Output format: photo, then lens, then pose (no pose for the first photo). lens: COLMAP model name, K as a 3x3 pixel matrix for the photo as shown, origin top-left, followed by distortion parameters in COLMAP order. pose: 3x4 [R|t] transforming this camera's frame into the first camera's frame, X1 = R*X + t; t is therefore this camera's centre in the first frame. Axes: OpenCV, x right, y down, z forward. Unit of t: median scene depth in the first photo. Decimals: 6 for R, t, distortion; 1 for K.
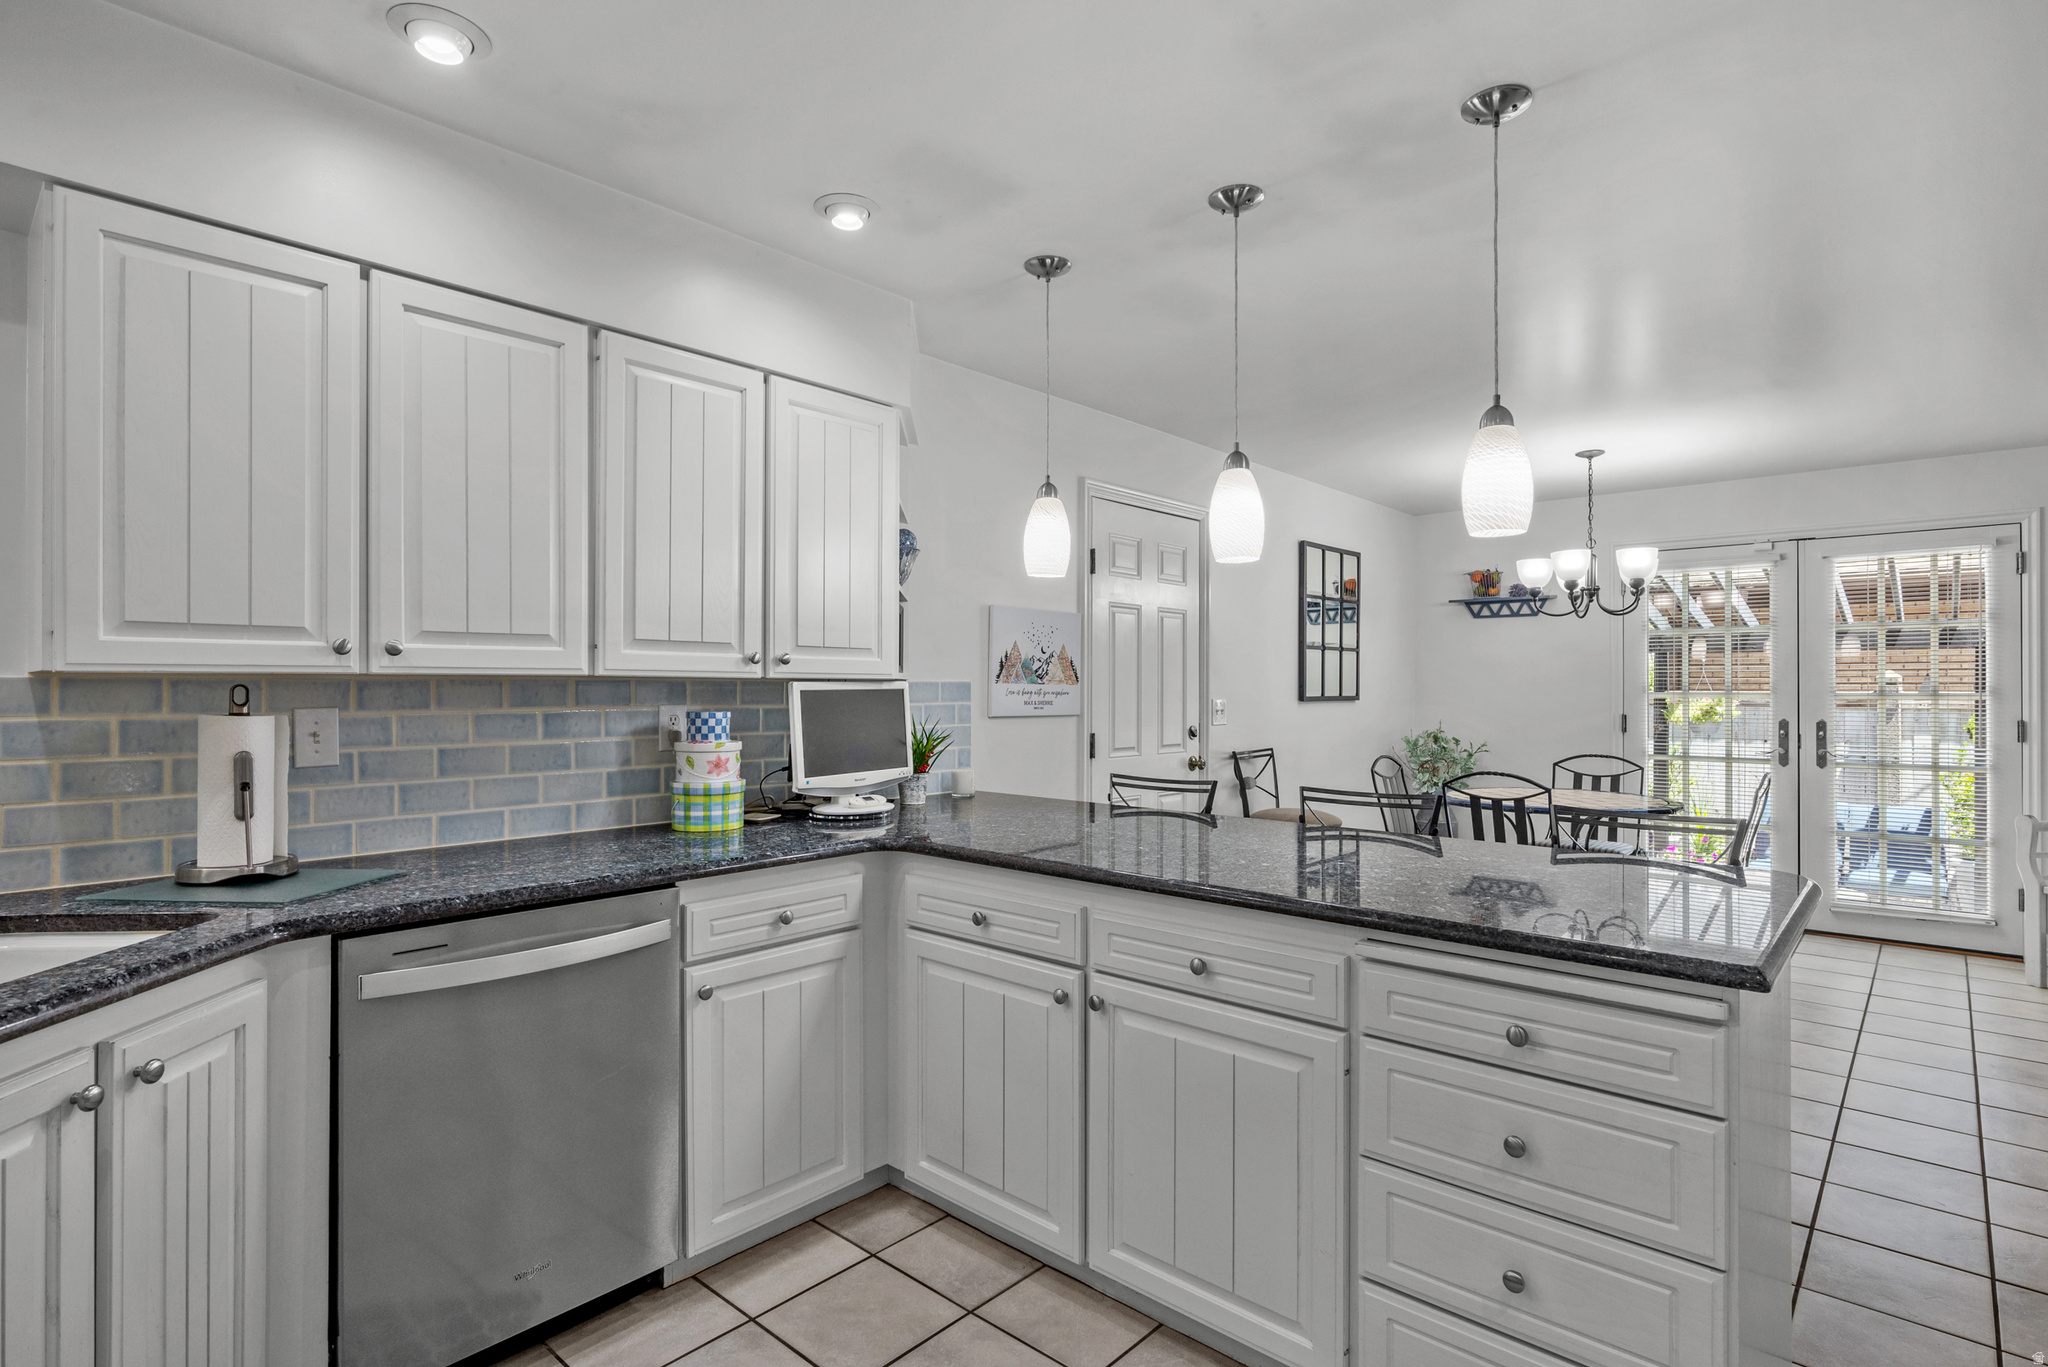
lens RADIAL K [[1010.4, 0, 1024.0], [0, 1010.4, 683.5], [0, 0, 1]] dist [0.002166, 0.000127]
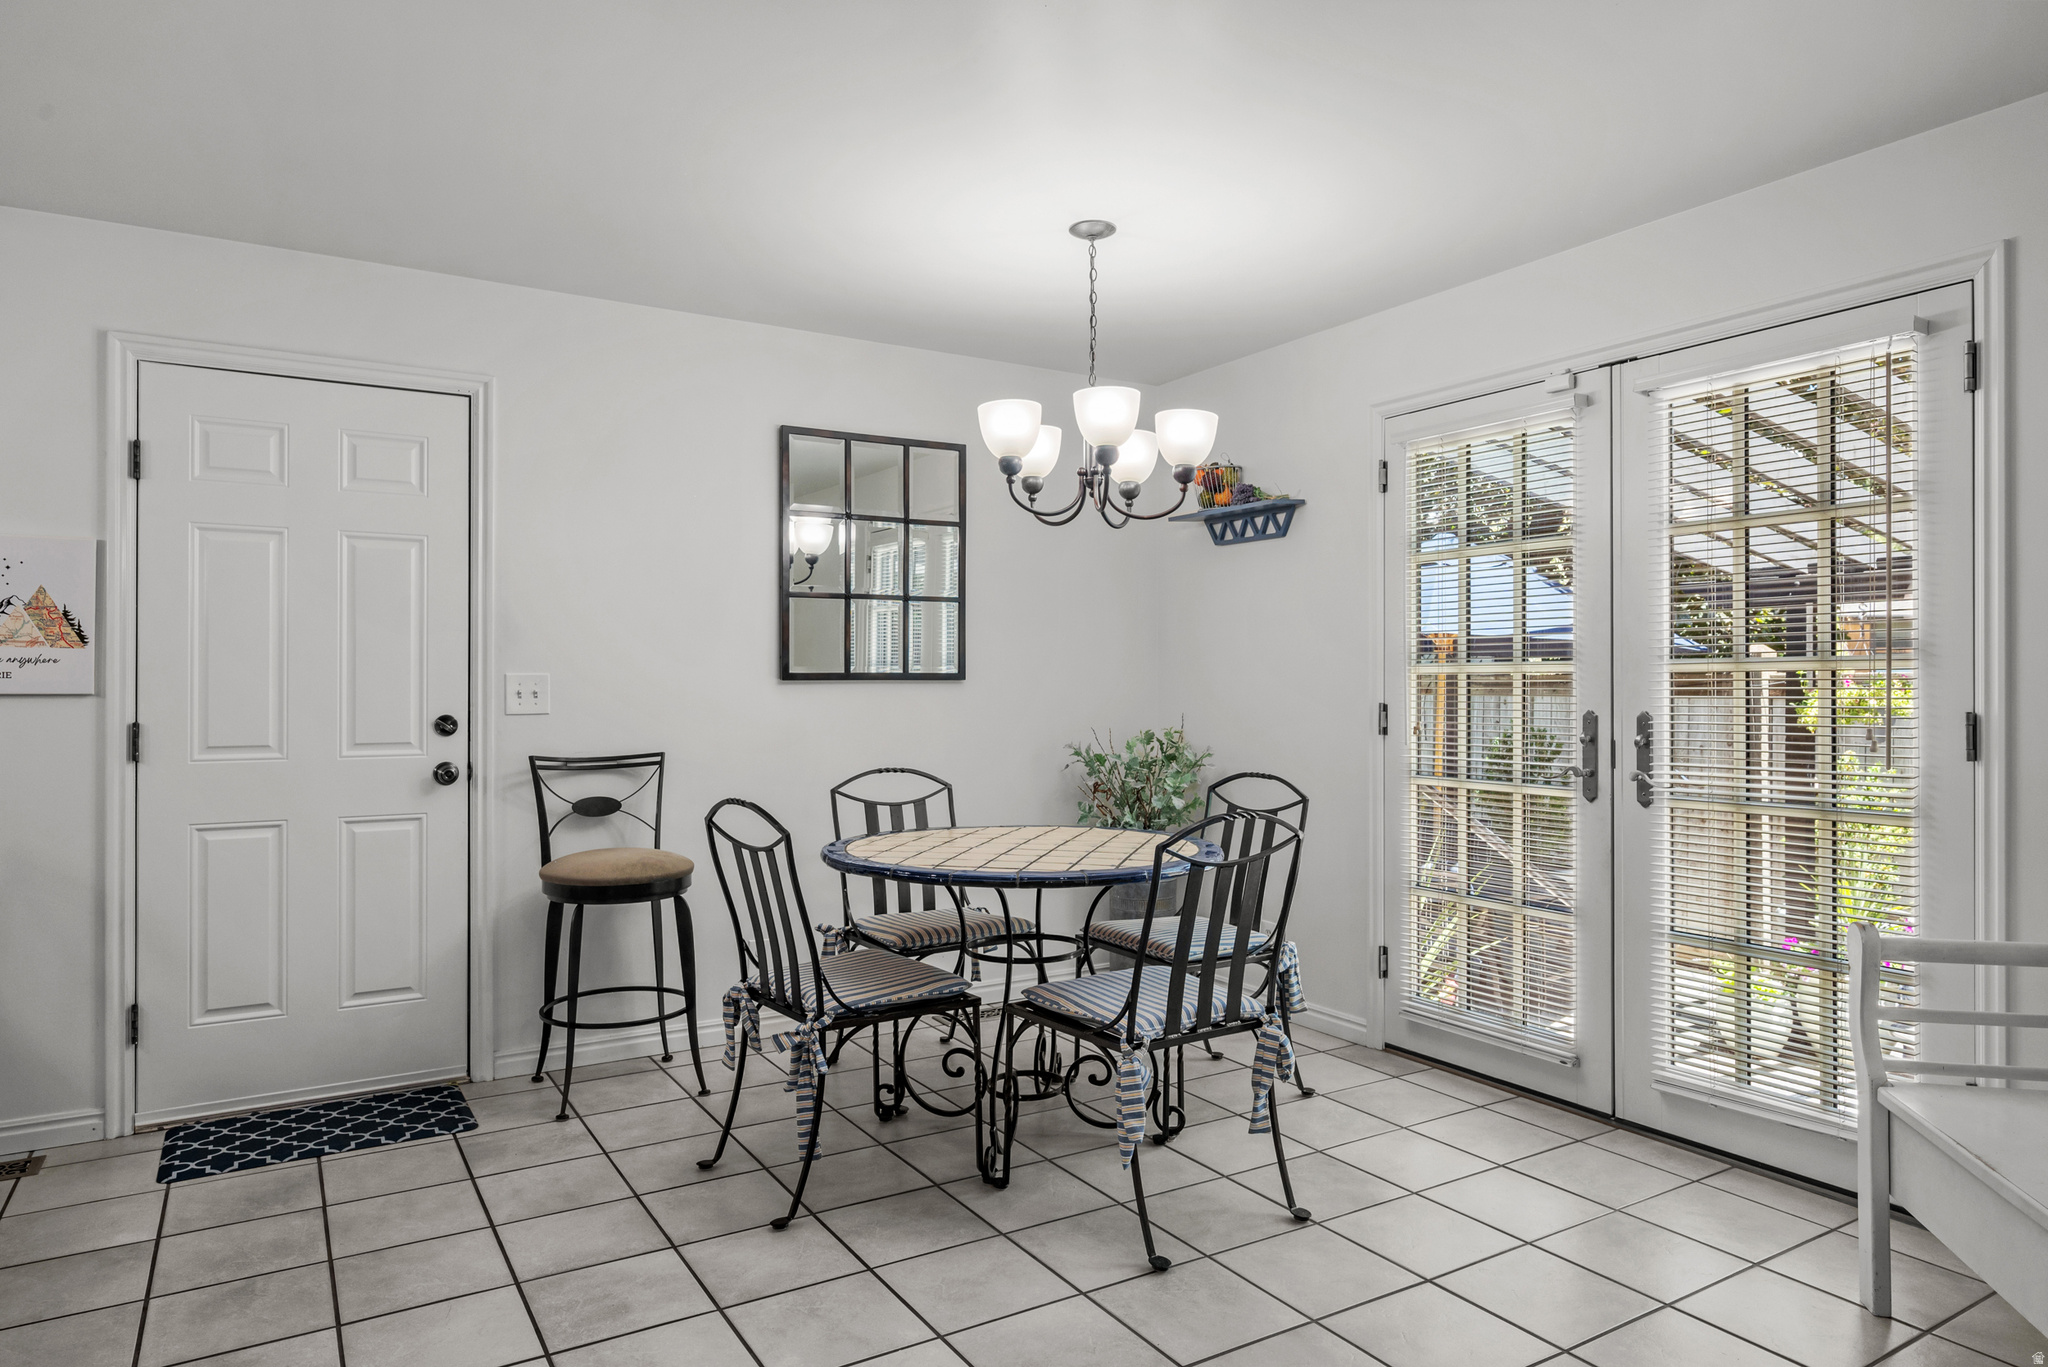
lens RADIAL K [[1258.6, 0, 1024.0], [0, 1258.6, 683.5], [0, 0, 1]] dist [0.004221, 0.001580]
pose [[0.959610, -0.003077, -0.281316, 0.717348], [0.003973, 0.999989, 0.002615, 0.020279], [0.281305, -0.003627, 0.959611, 0.322189]]
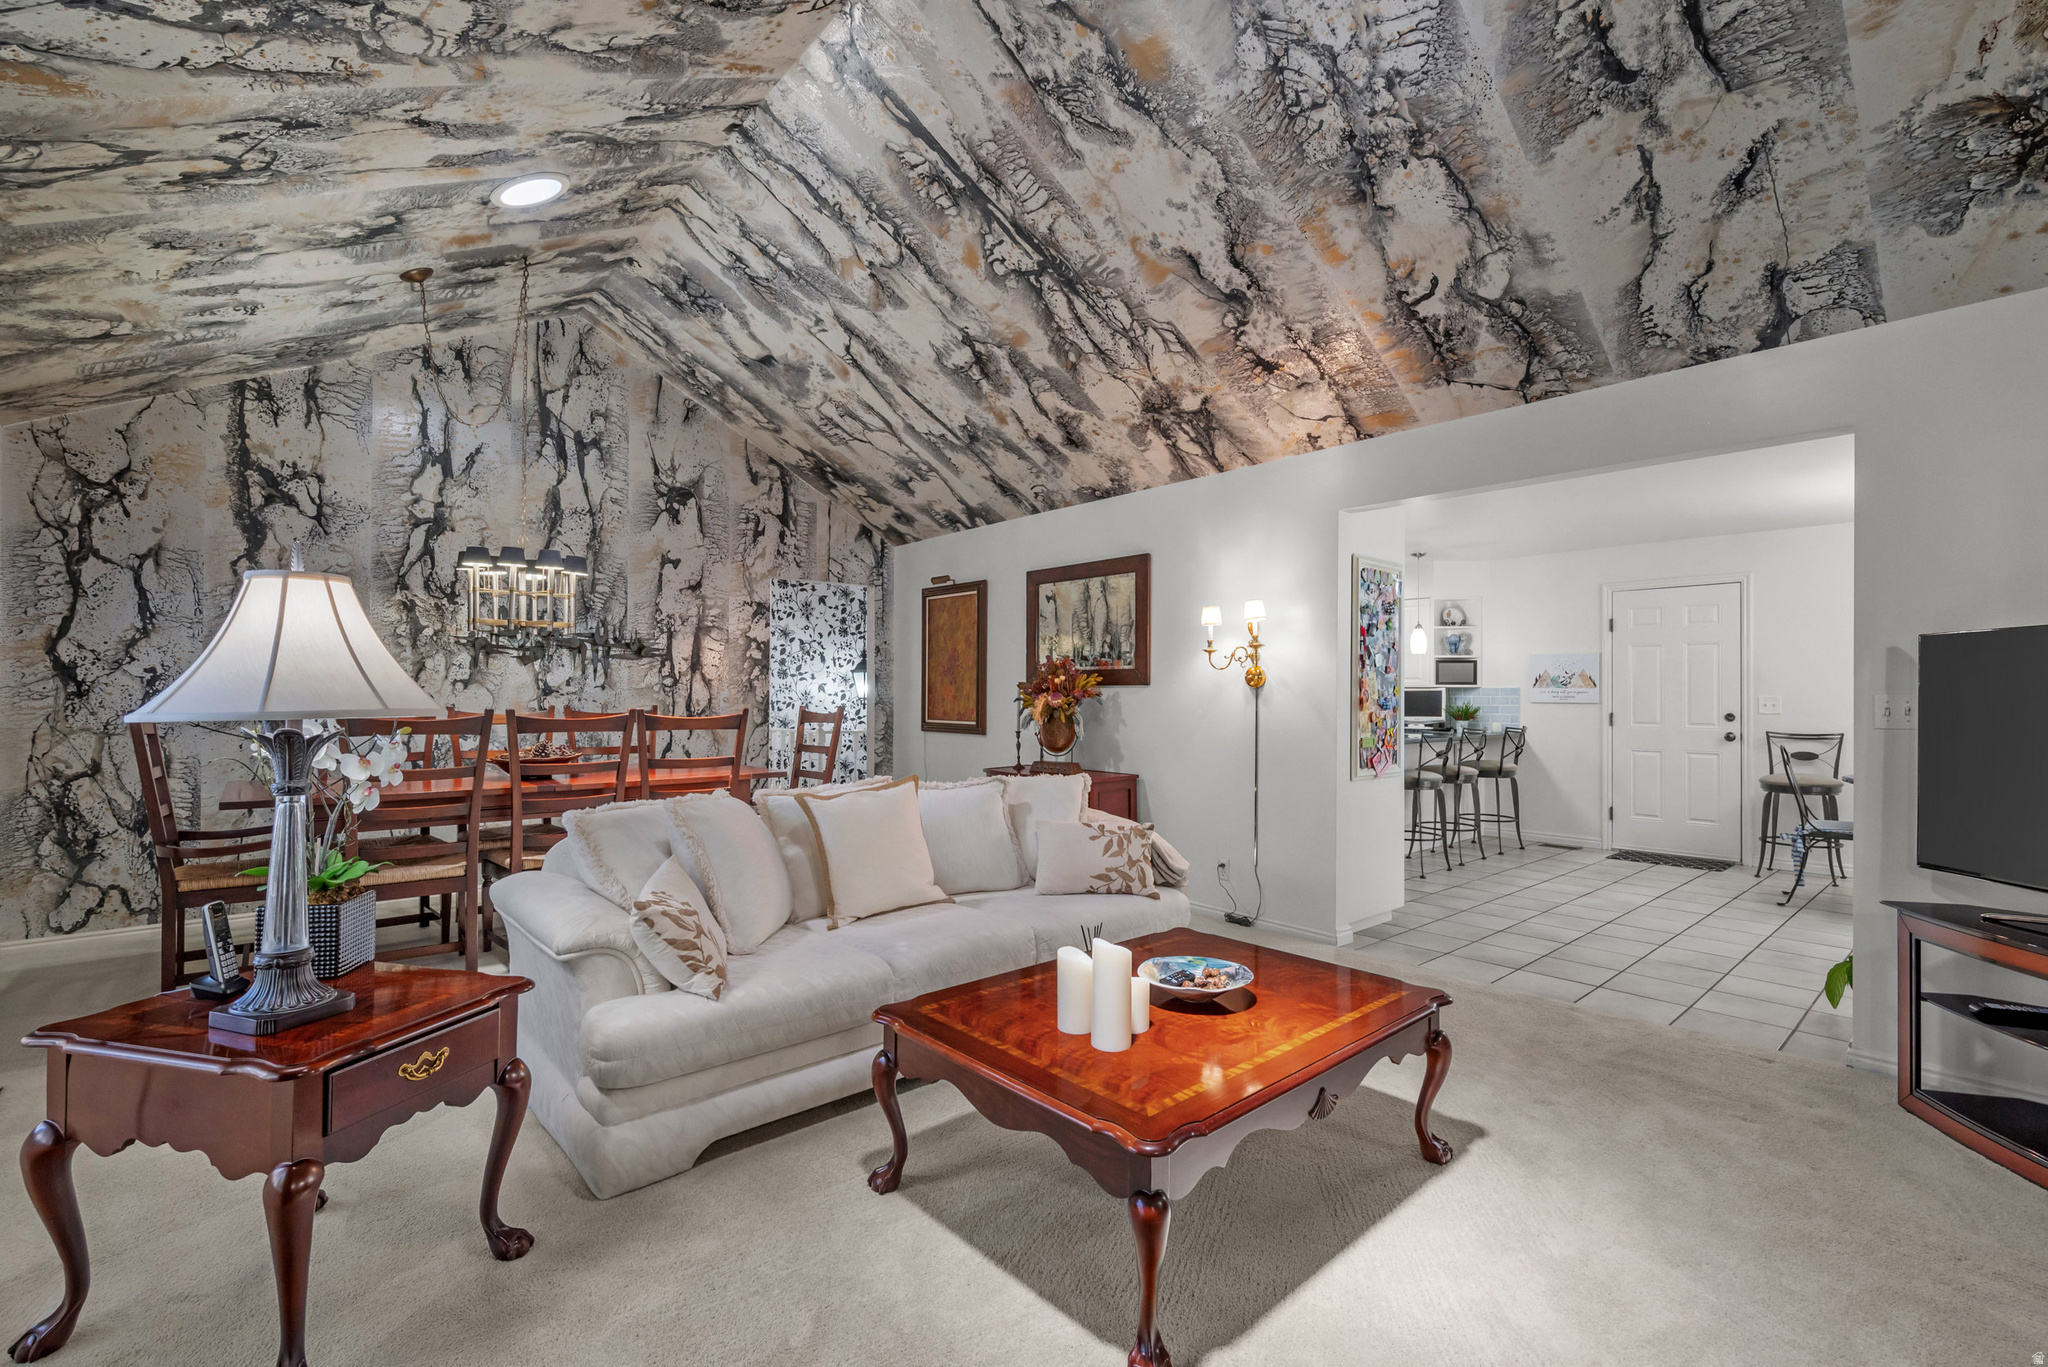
lens RADIAL K [[902.7, 0, 1024.0], [0, 902.7, 683.5], [0, 0, 1]] dist [-0.000695, -0.000050]
pose [[-0.092068, -0.022822, -0.995491, 1.625456], [-0.004579, 0.999736, -0.022496, 0.031182], [0.995742, 0.002487, -0.092148, 0.022966]]
